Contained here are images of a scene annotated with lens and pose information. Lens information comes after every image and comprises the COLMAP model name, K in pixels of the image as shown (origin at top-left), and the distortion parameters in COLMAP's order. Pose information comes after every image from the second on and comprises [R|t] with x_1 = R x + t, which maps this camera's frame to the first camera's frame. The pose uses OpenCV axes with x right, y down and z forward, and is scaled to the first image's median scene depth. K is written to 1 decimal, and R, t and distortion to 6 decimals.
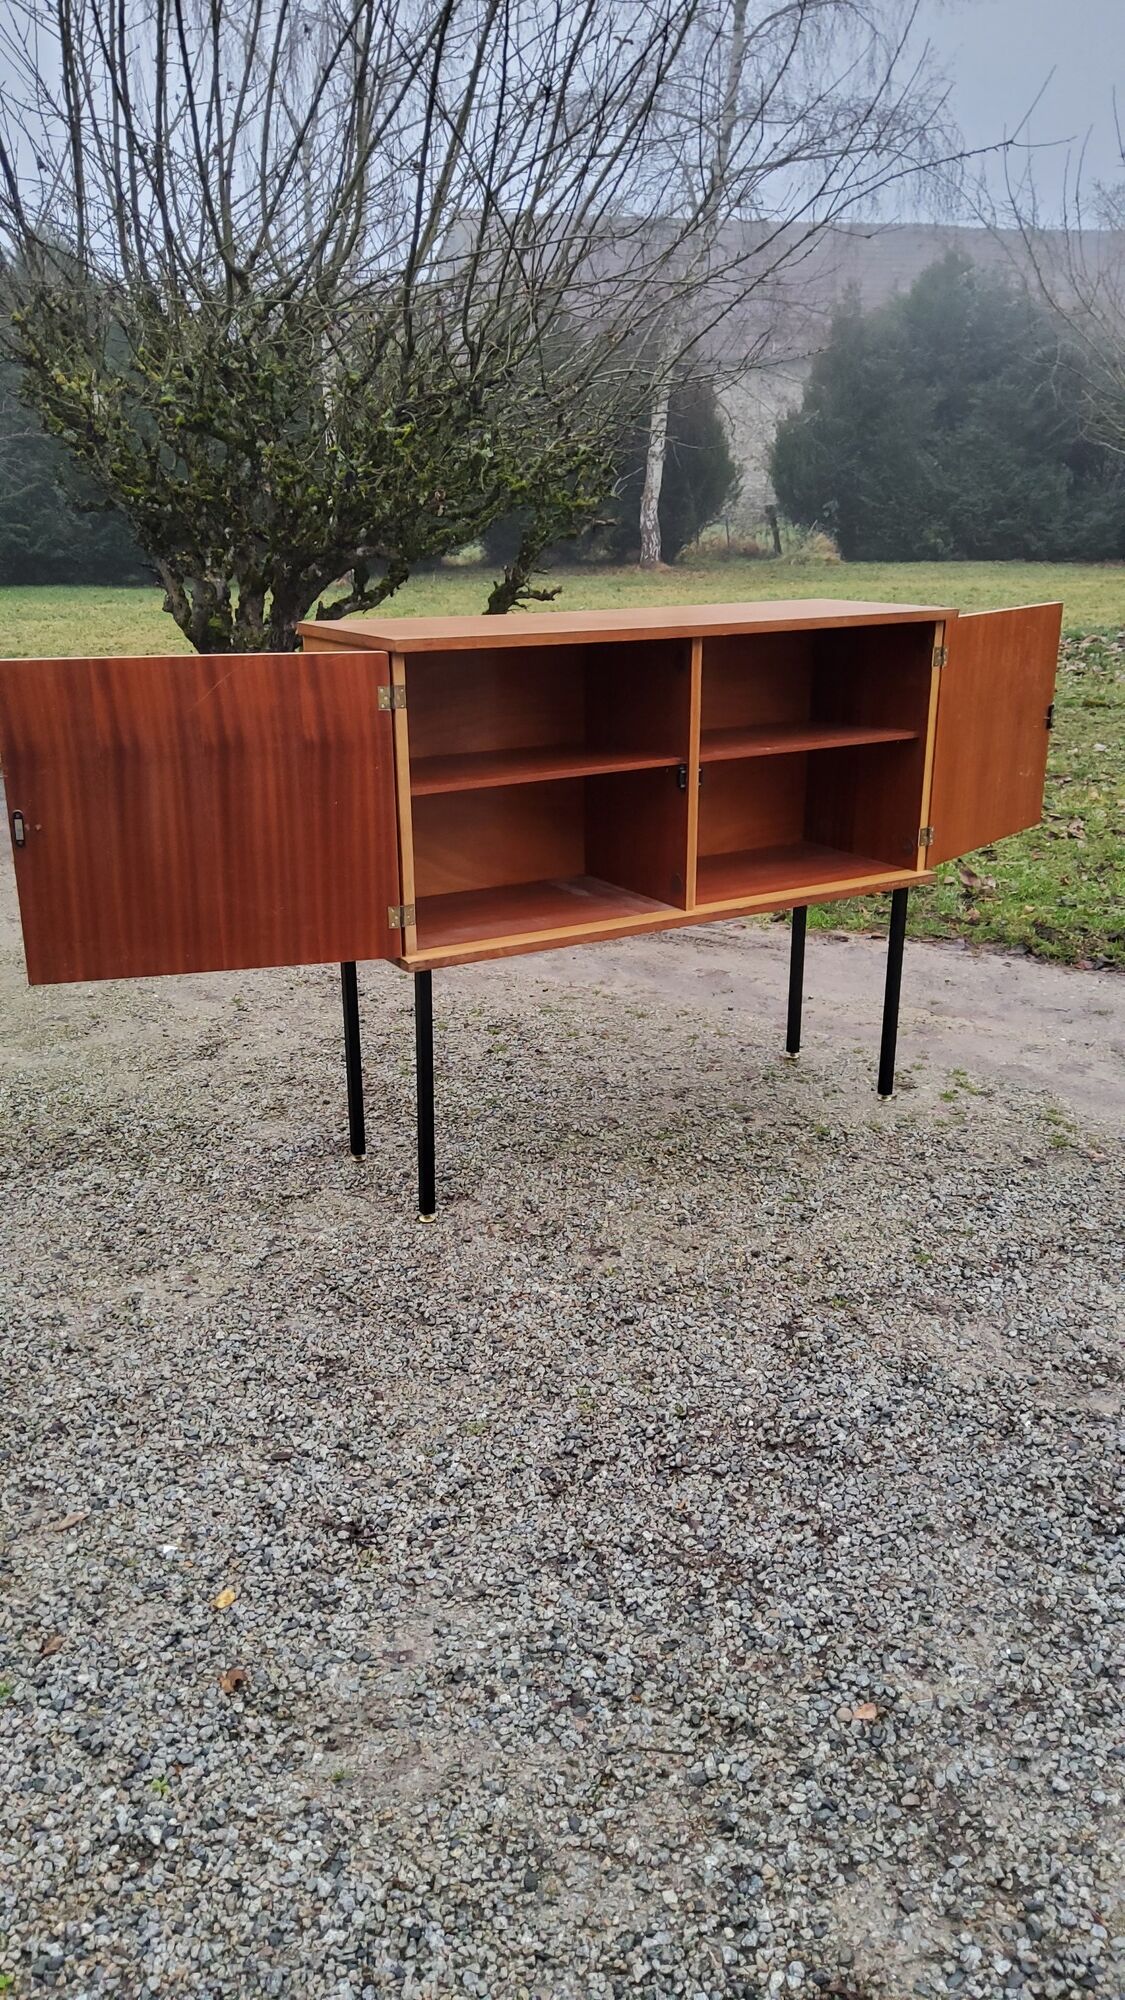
lens RADIAL K [[1491.2, 0, 569.8], [0, 1491.2, 999.9], [0, 0, 1]] dist [0.070932, -0.110767]
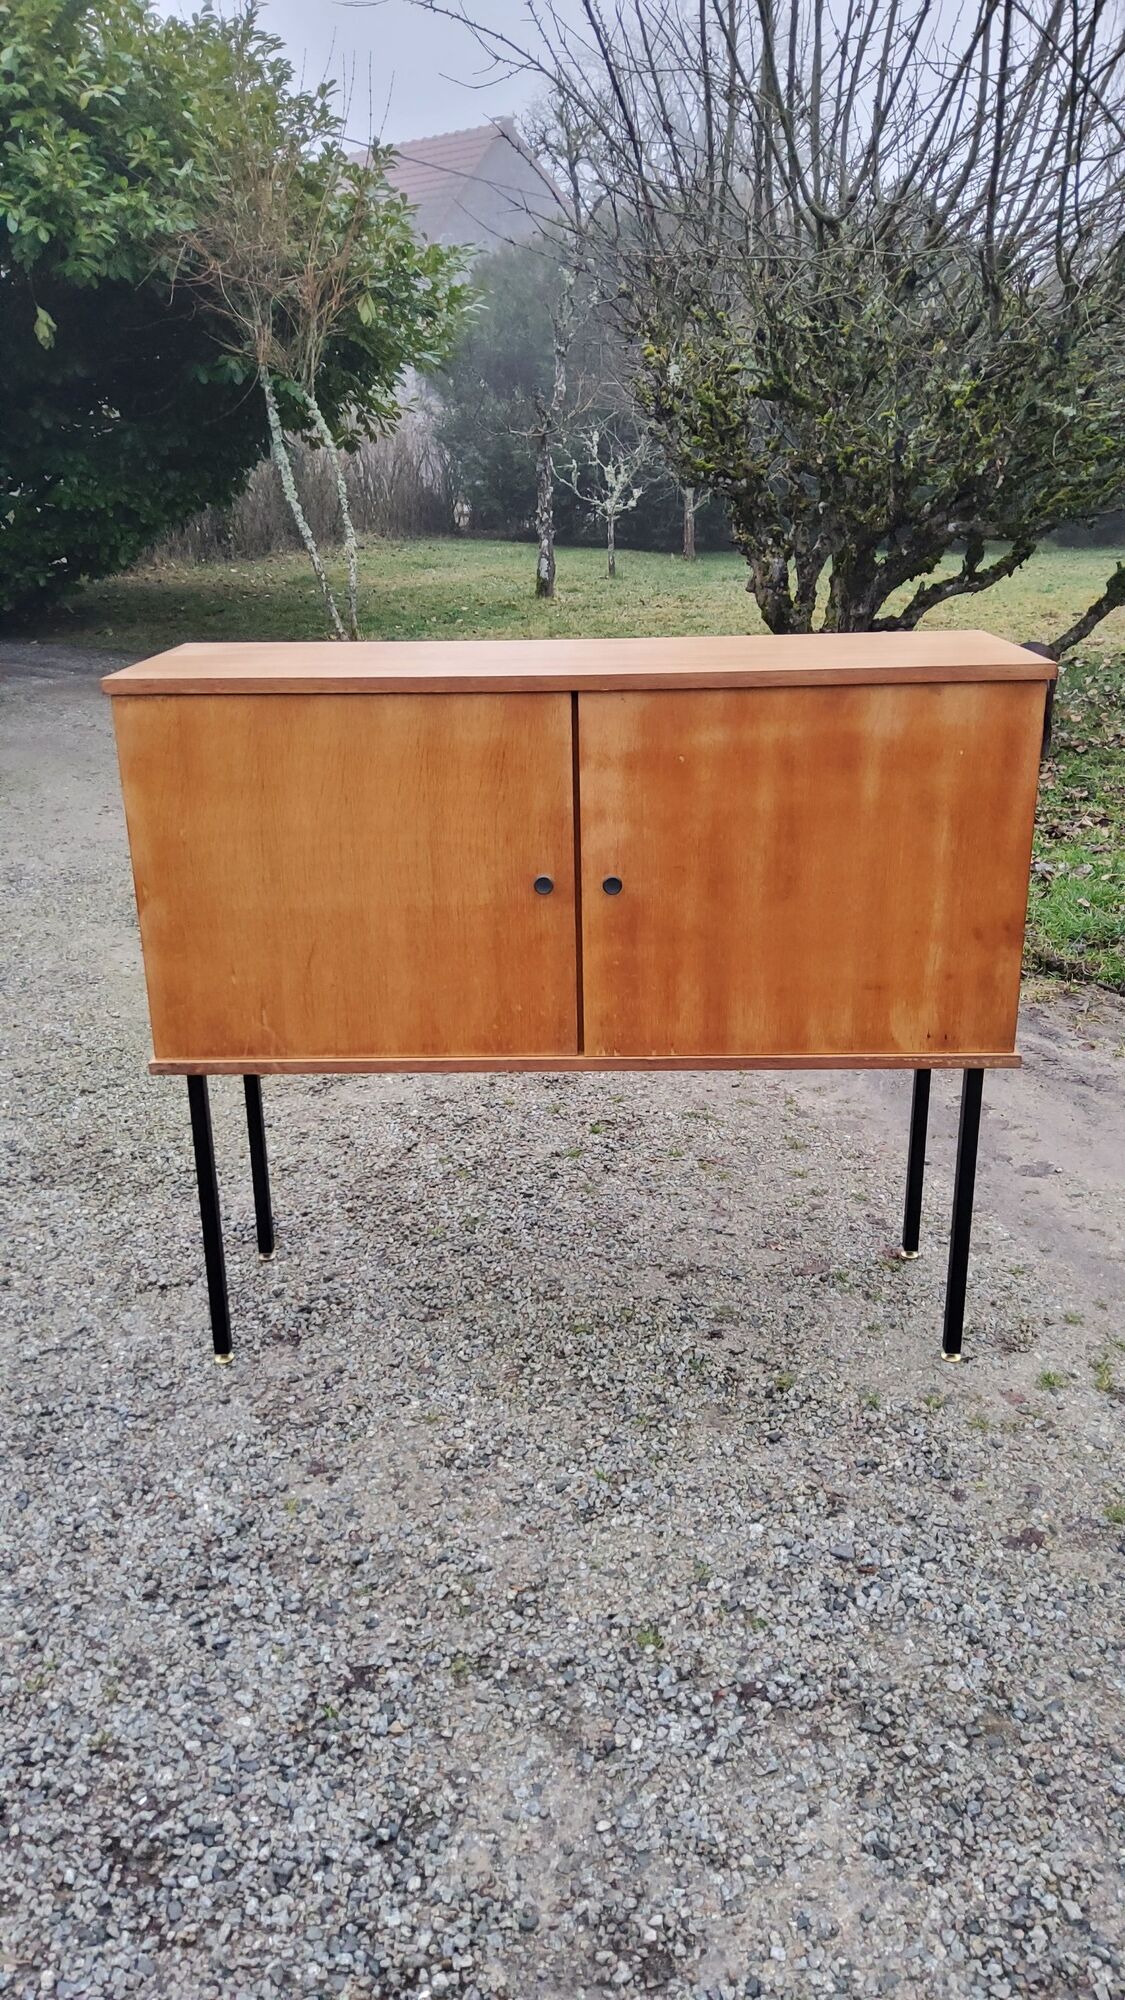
lens RADIAL K [[1491.2, 0, 575.0], [0, 1491.2, 990.1], [0, 0, 1]] dist [0.070932, -0.110767]
pose [[0.839946, 0.166374, -0.516537, 0.406180], [-0.155855, 0.985701, 0.064051, -0.122115], [0.519807, 0.026706, 0.853866, 0.320403]]
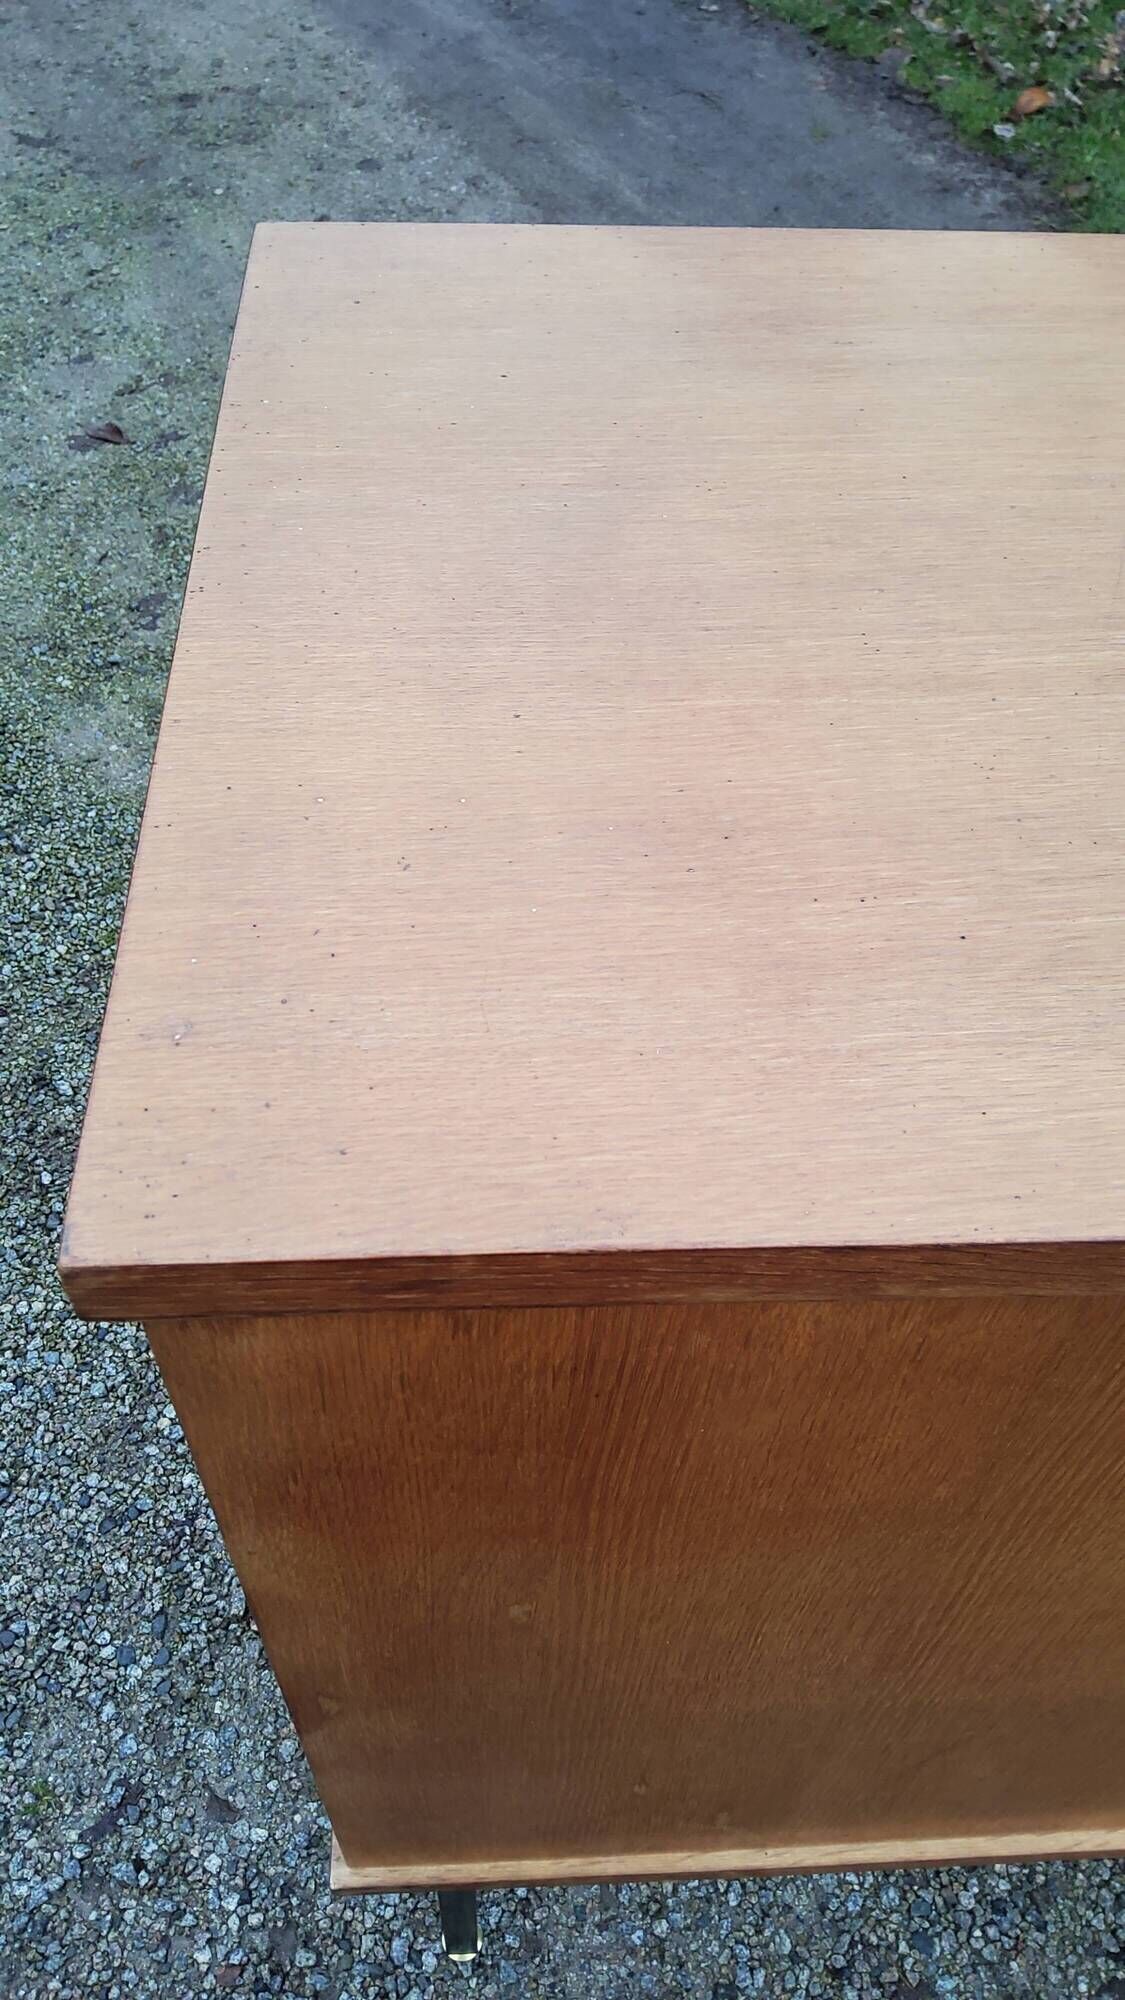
lens RADIAL K [[1501.5, 0, 579.3], [0, 1501.5, 1000.2], [0, 0, 1]] dist [0.078932, -0.129573]
pose [[0.877957, 0.386731, -0.282190, -0.043827], [-0.185155, 0.817869, 0.544800, -0.236963], [0.441486, -0.426062, 0.789659, 0.689684]]
